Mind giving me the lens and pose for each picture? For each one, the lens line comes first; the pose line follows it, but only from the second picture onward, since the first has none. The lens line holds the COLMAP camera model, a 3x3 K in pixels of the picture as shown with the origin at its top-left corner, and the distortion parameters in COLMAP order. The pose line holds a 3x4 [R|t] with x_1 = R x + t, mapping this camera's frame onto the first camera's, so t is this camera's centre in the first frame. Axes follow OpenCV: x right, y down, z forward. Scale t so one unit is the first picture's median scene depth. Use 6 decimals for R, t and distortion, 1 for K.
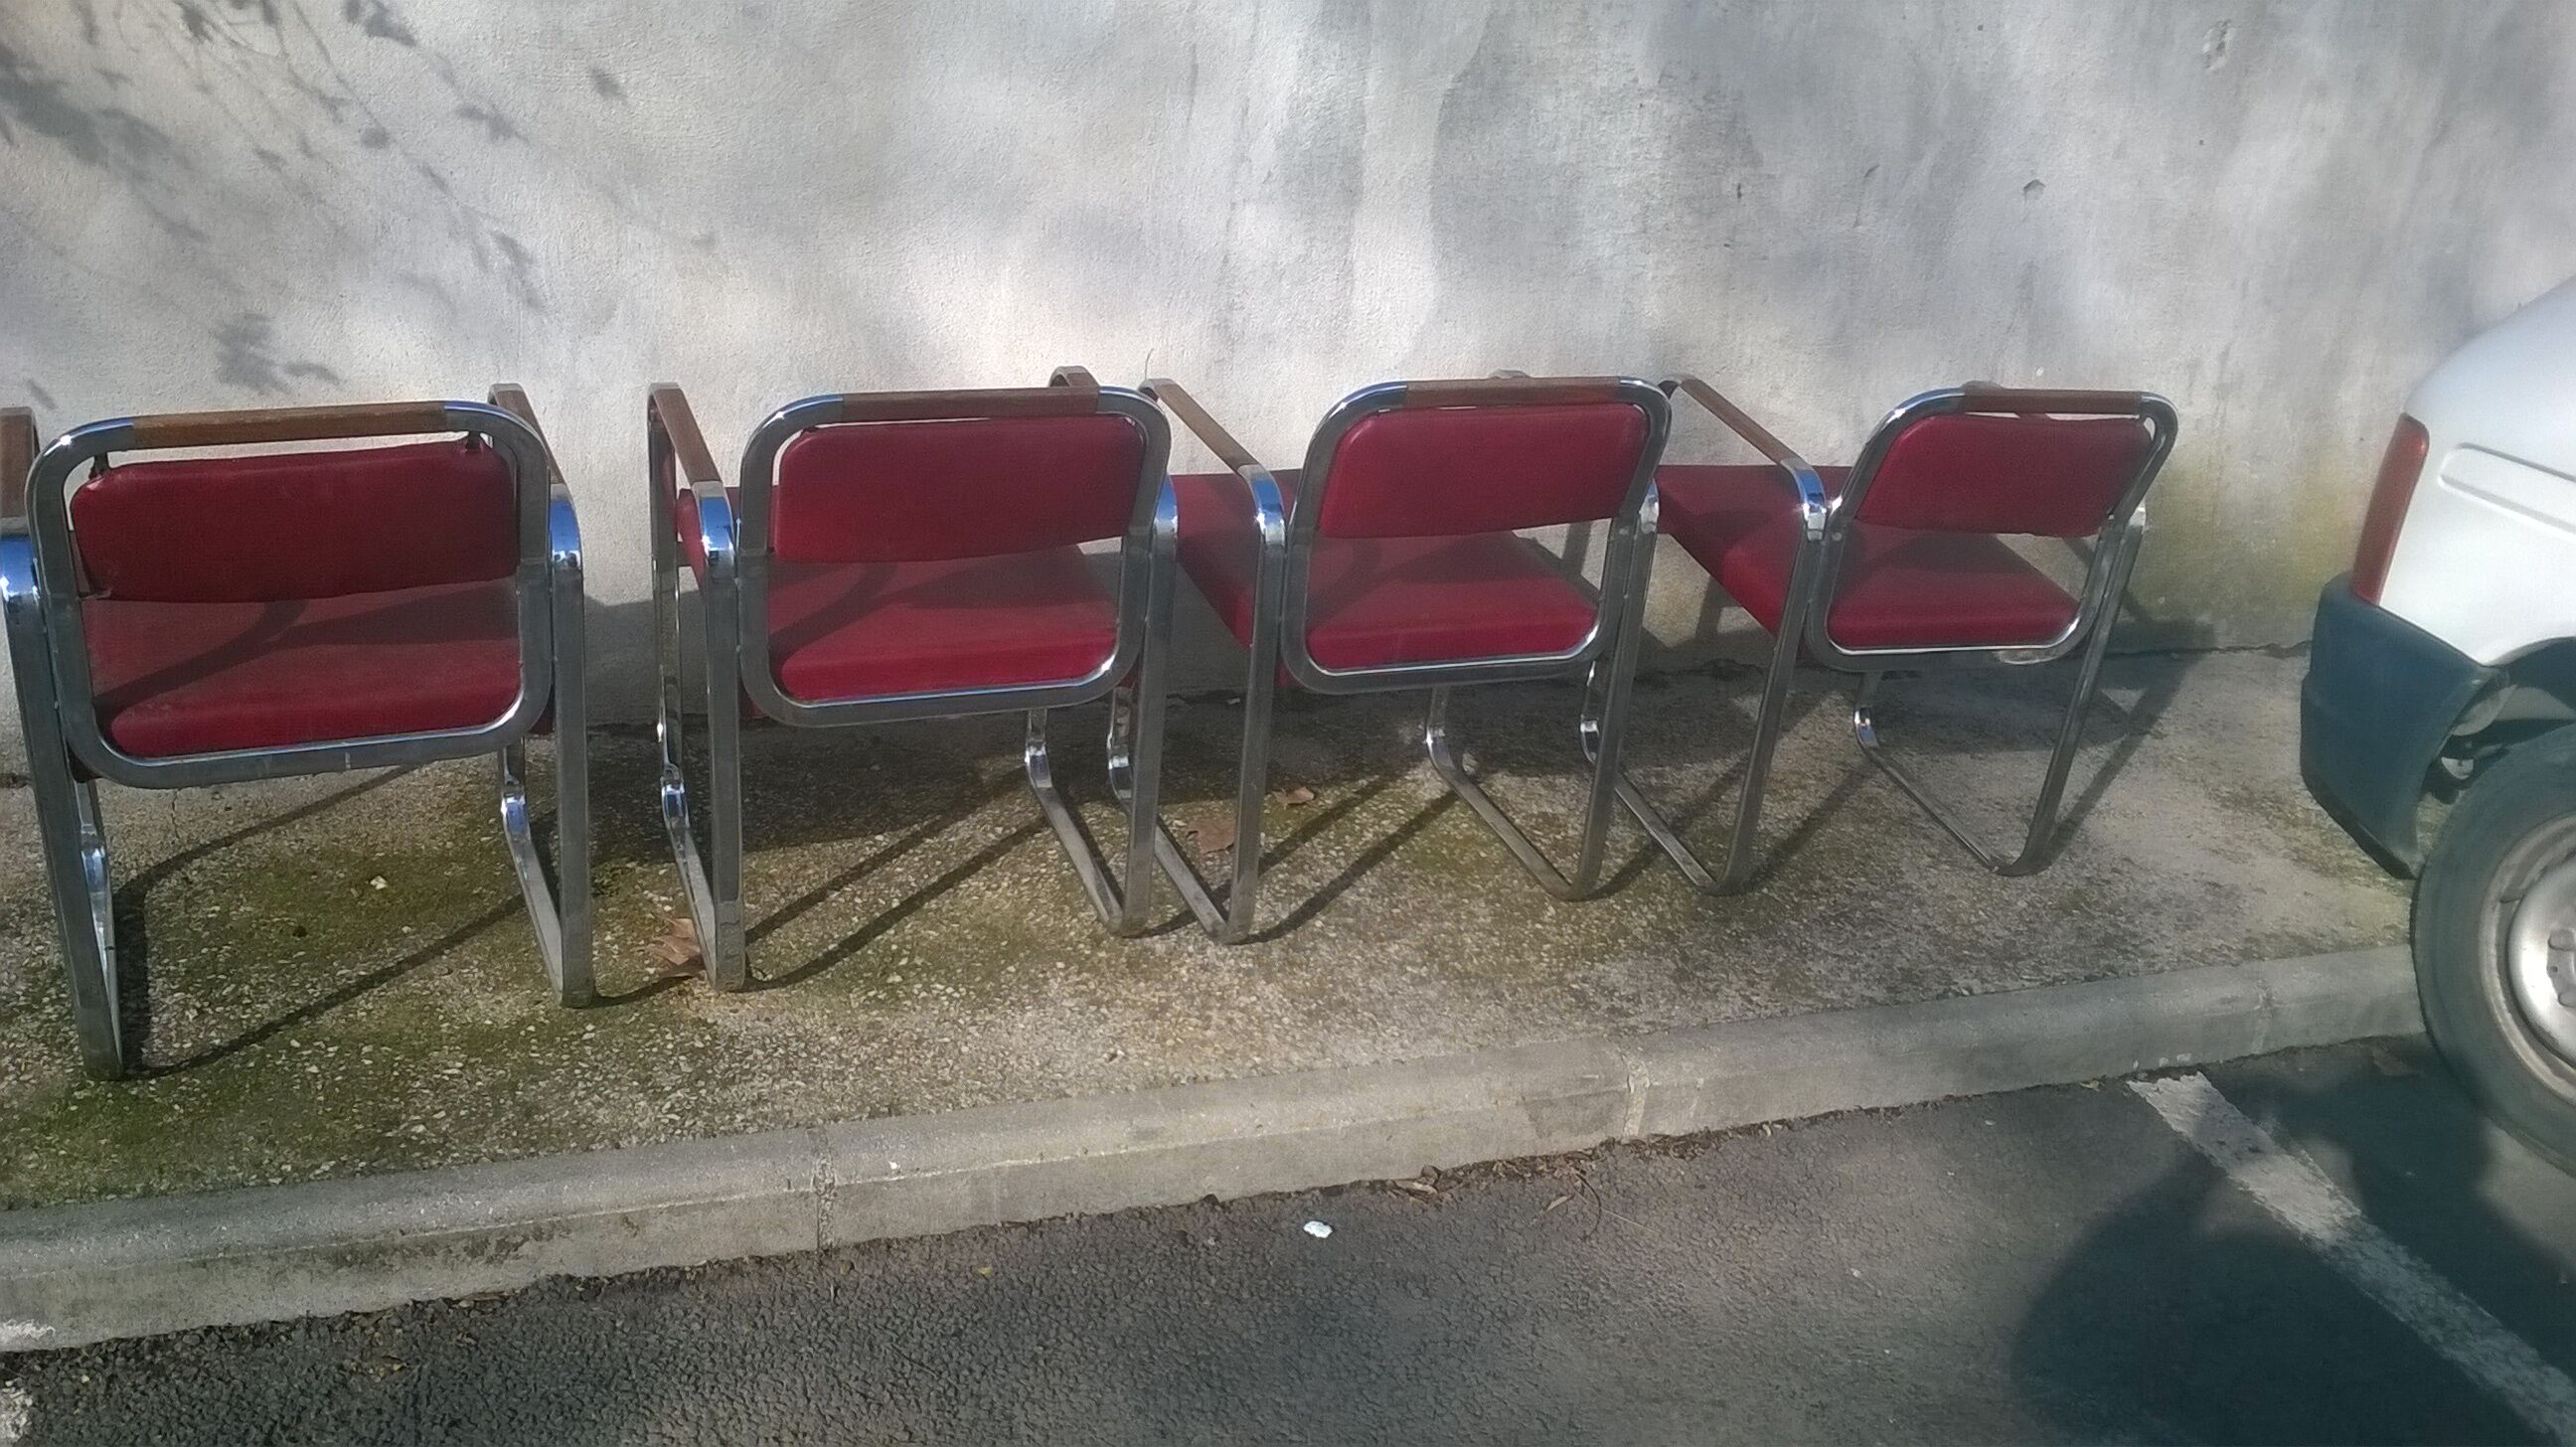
lens RADIAL K [[2212.9, 0, 1263.4], [0, 2212.9, 757.3], [0, 0, 1]] dist [-0.011241, -0.081598]
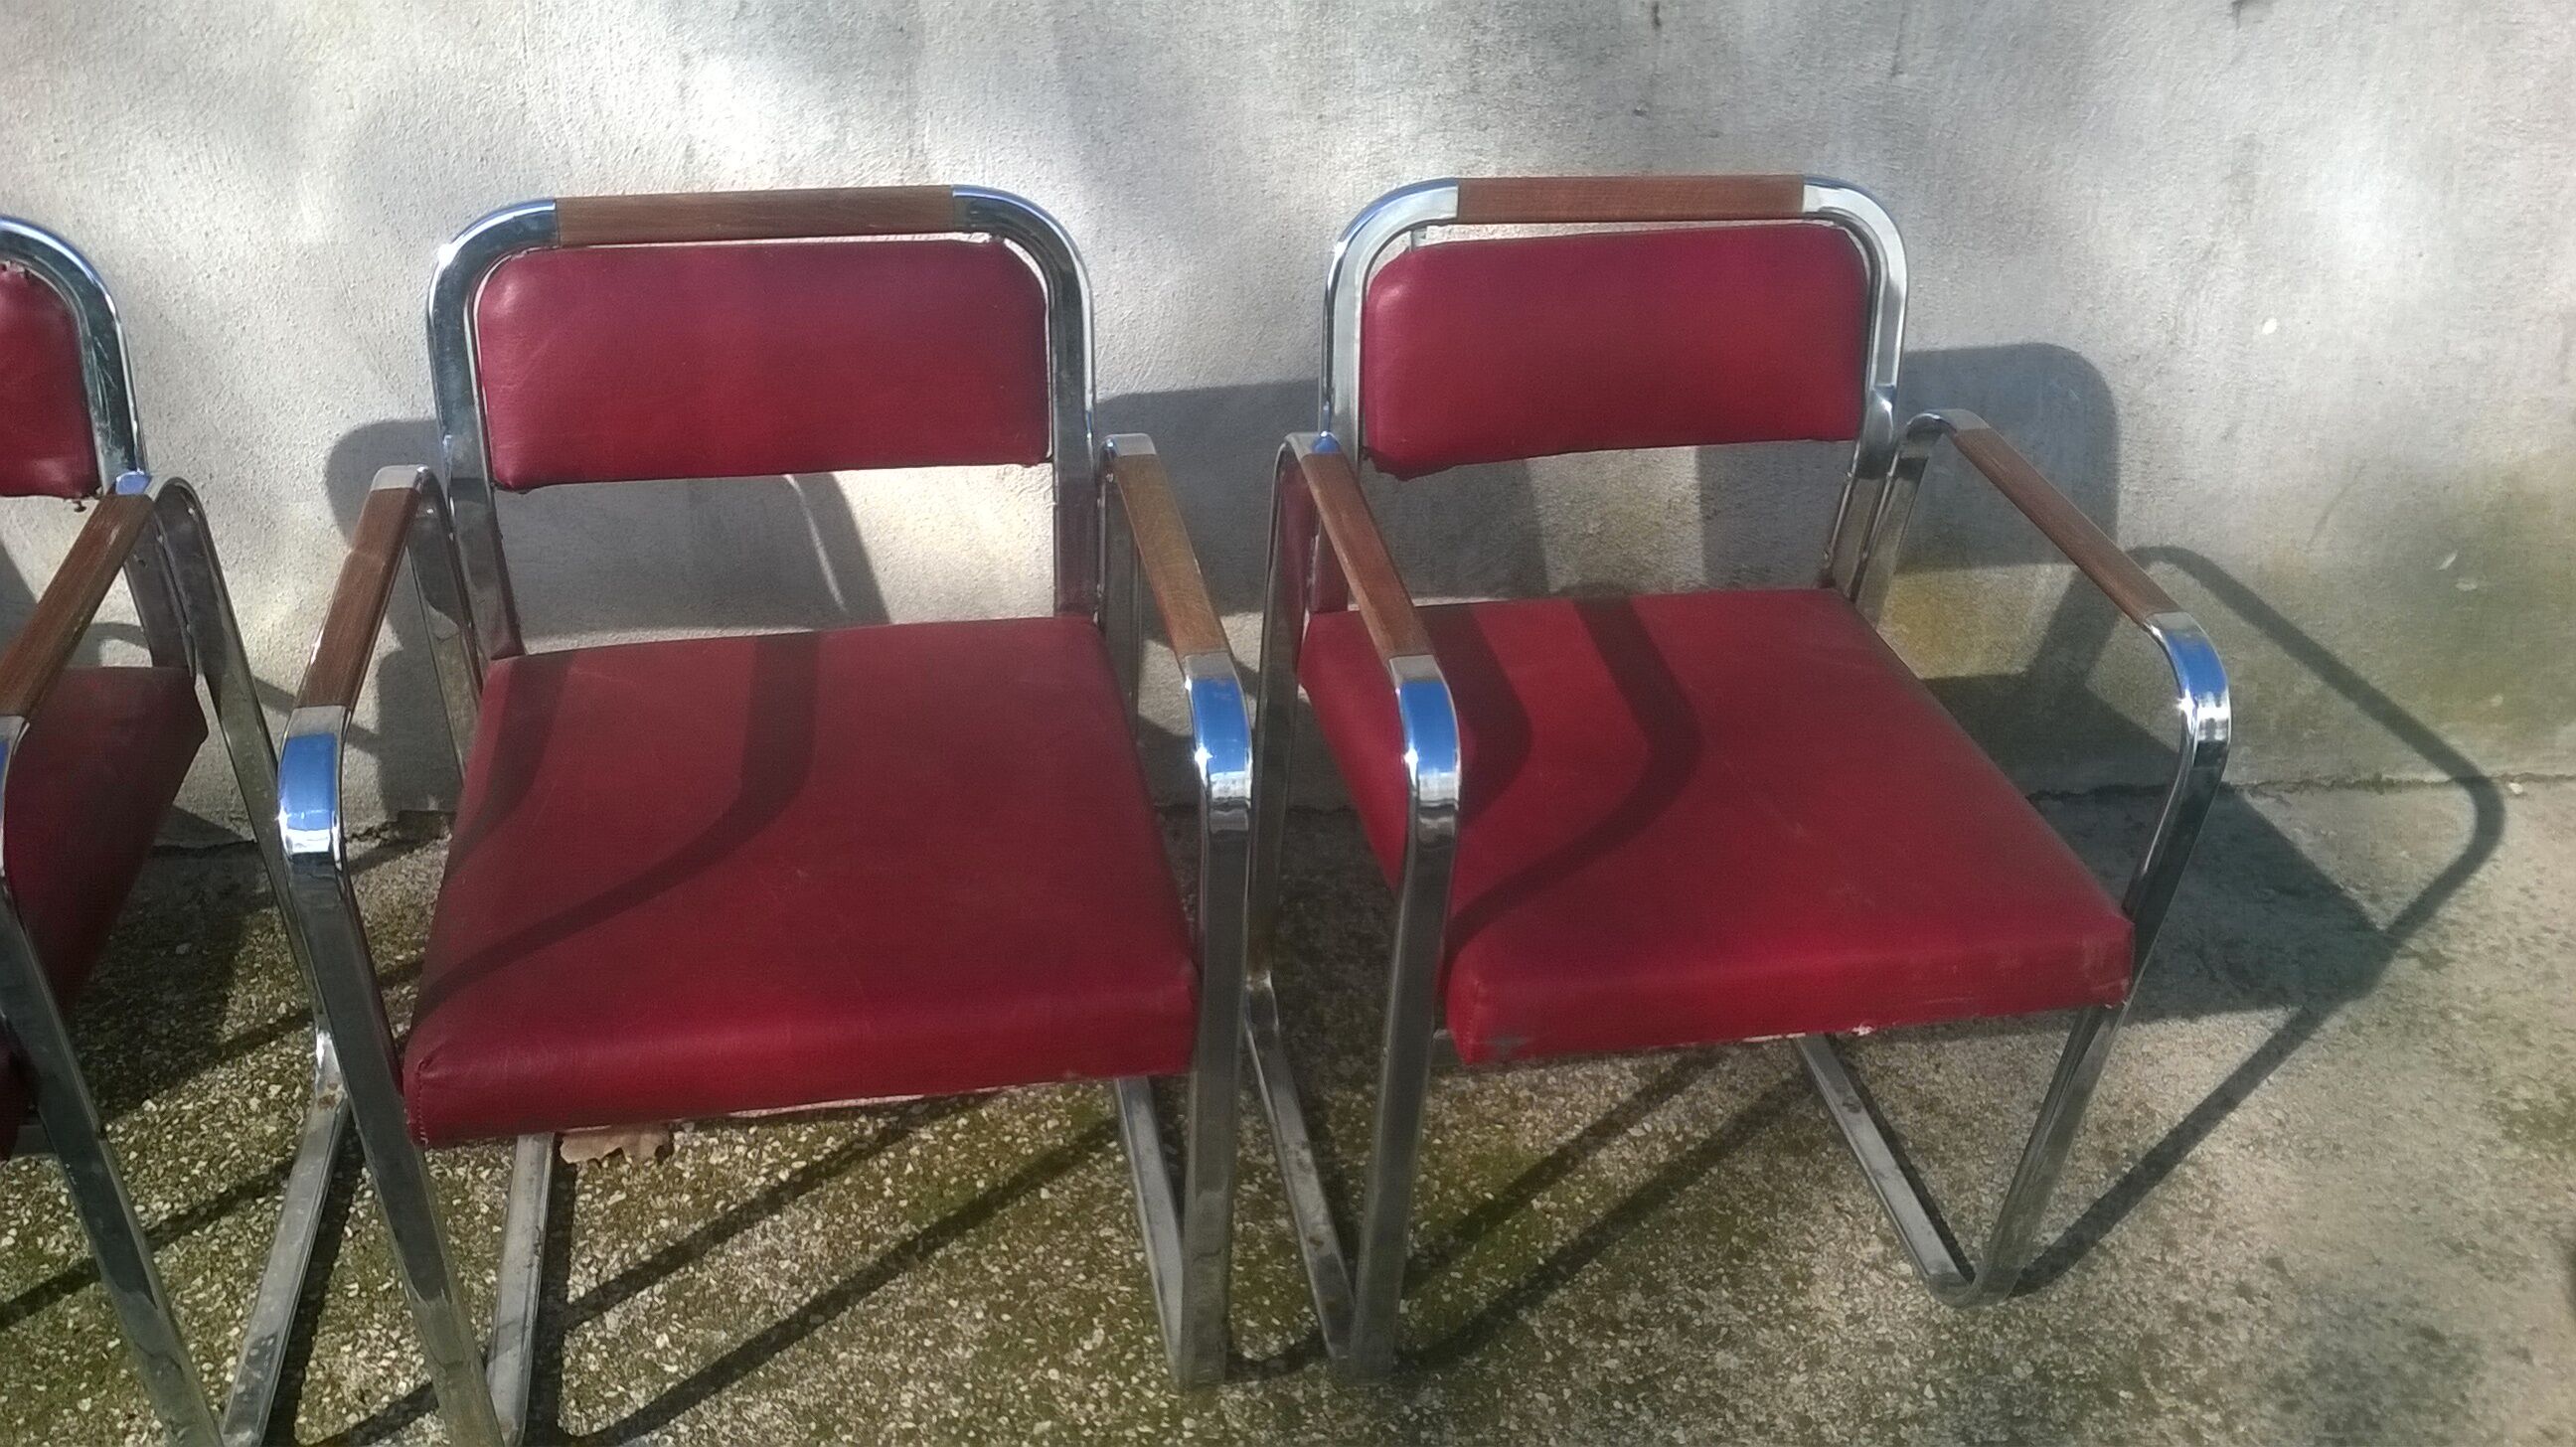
lens RADIAL K [[2212.9, 0, 1272.3], [0, 2212.9, 739.5], [0, 0, 1]] dist [-0.011241, -0.081598]
pose [[0.974649, 0.064545, -0.214229, 0.301984], [-0.043383, 0.993832, 0.102058, -0.151584], [0.219495, -0.090177, 0.971437, 0.499303]]
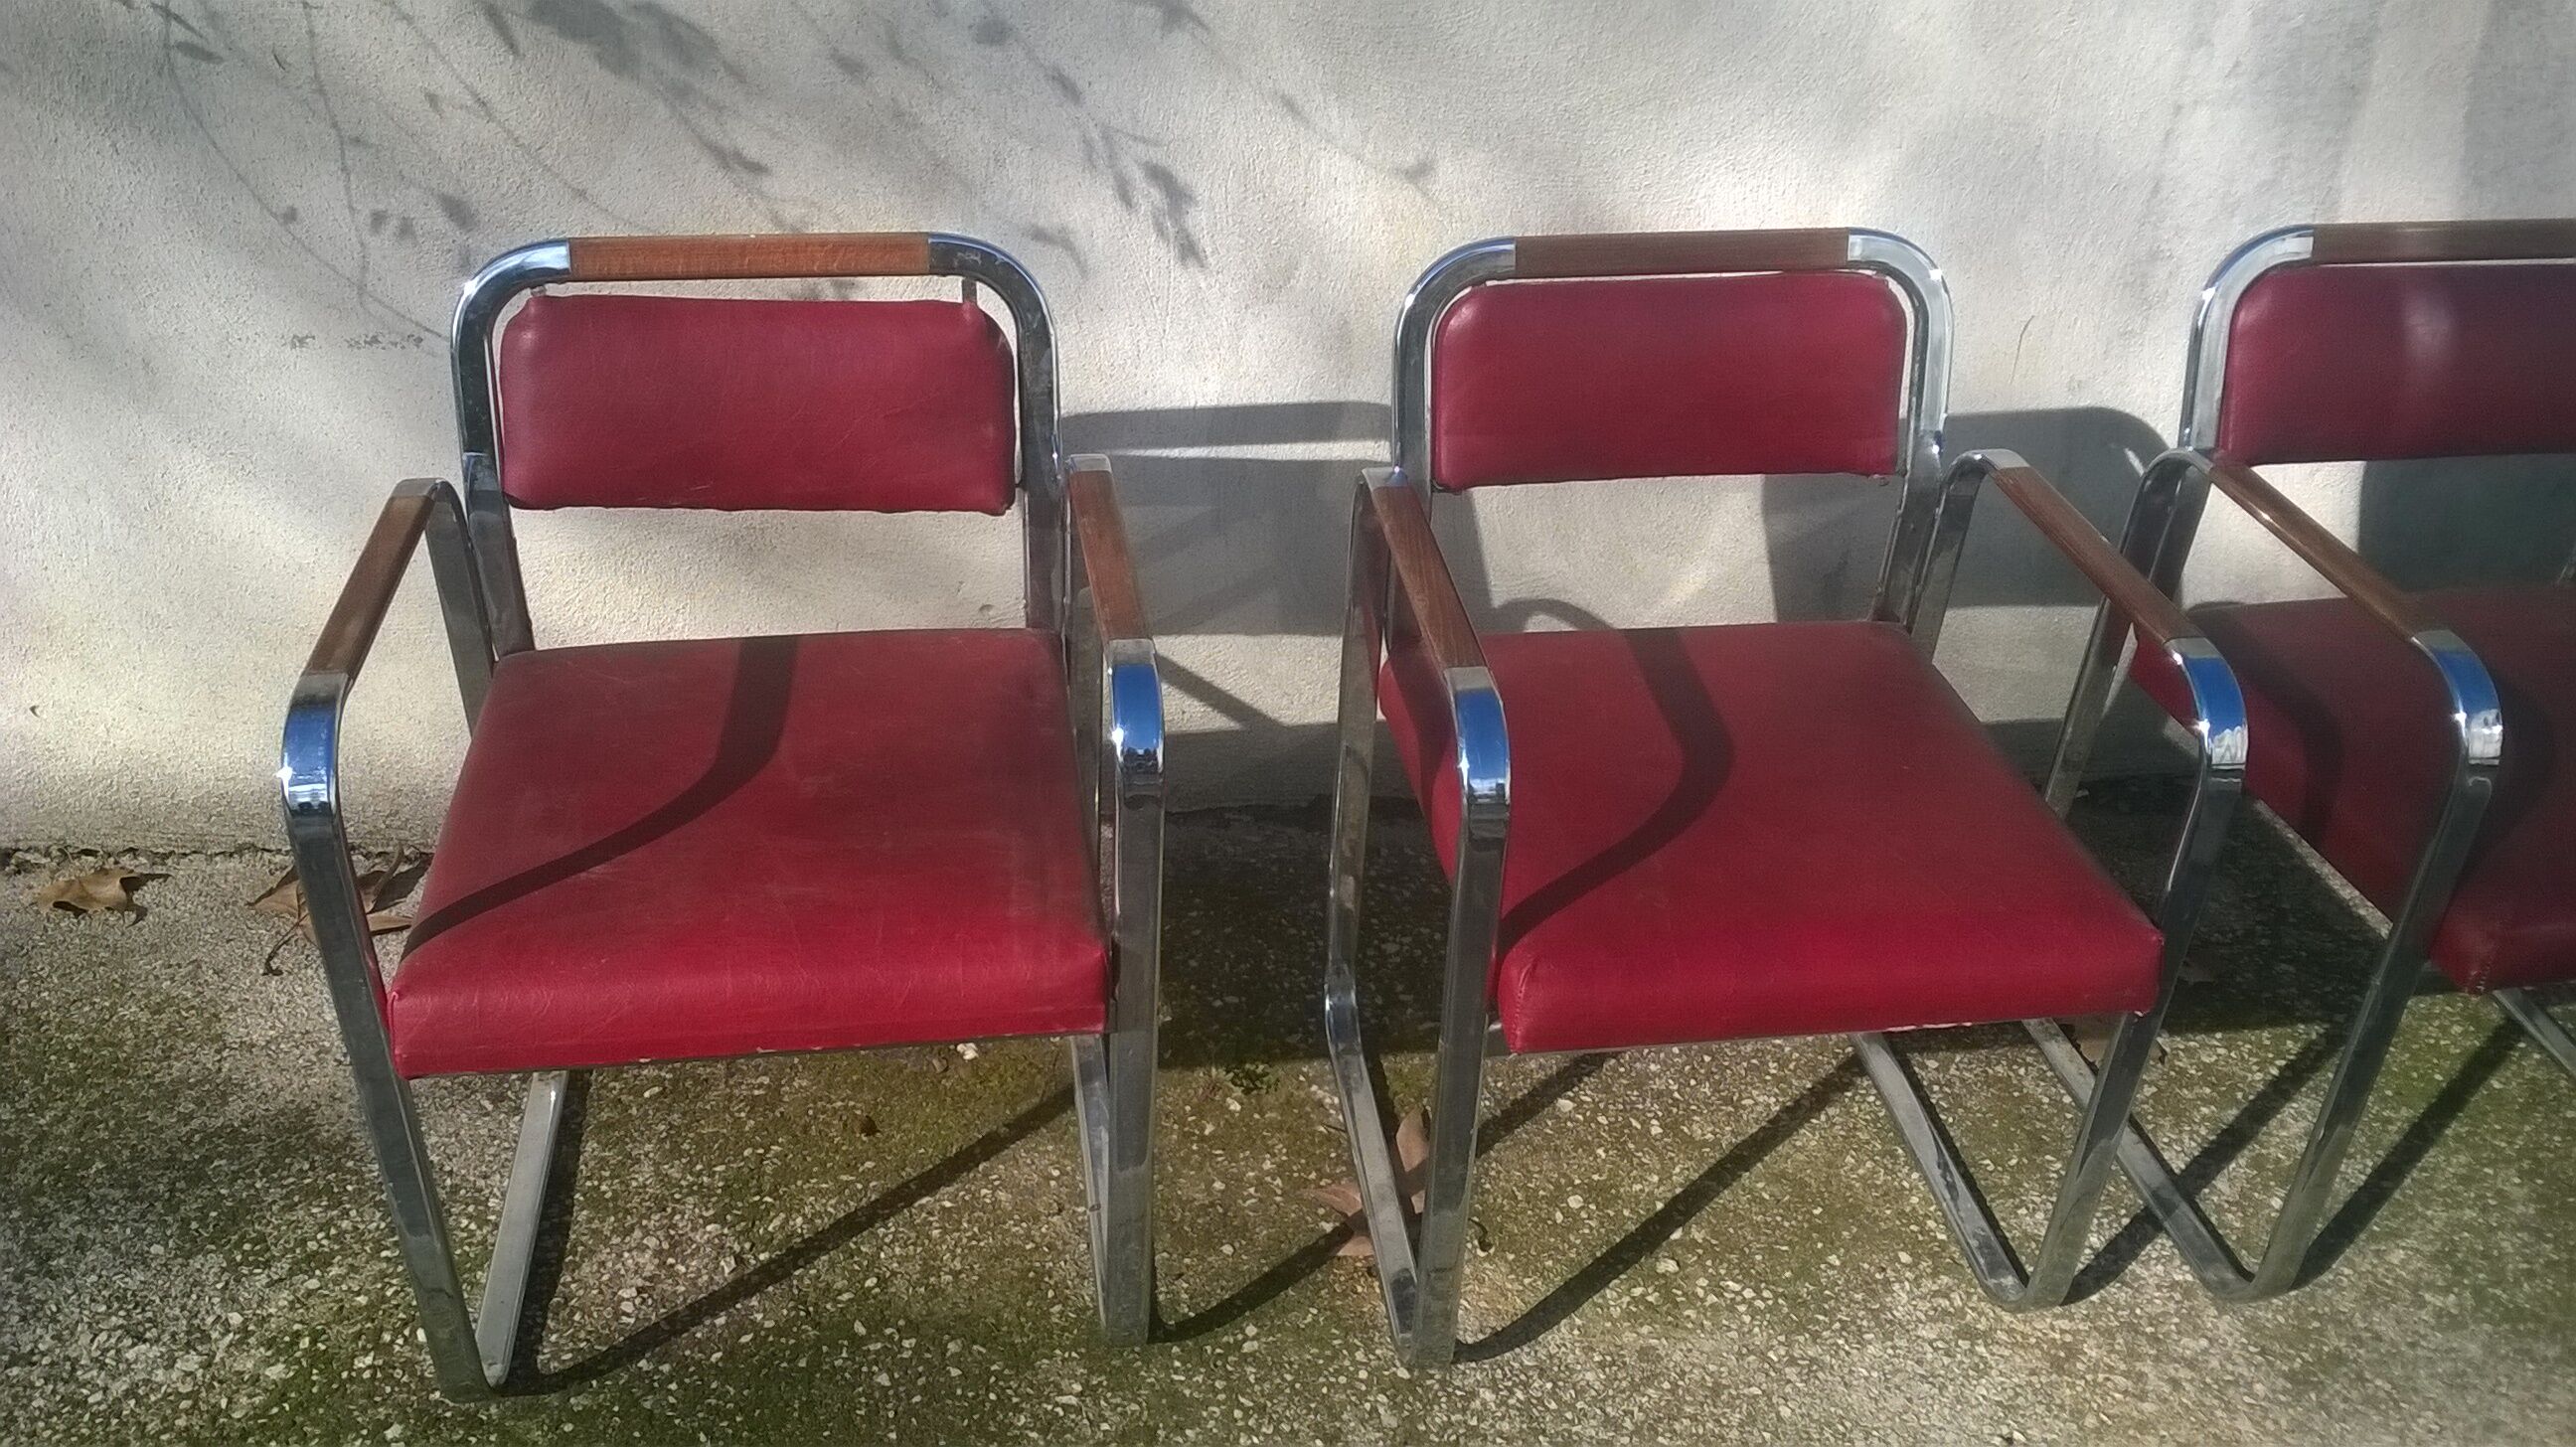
lens RADIAL K [[2123.8, 0, 1229.3], [0, 2123.8, 746.6], [0, 0, 1]] dist [-0.030709, -0.030075]
pose [[0.970256, 0.060081, -0.234509, -0.147550], [-0.039511, 0.995025, 0.091453, -0.112993], [0.238837, -0.079468, 0.967803, 0.320686]]
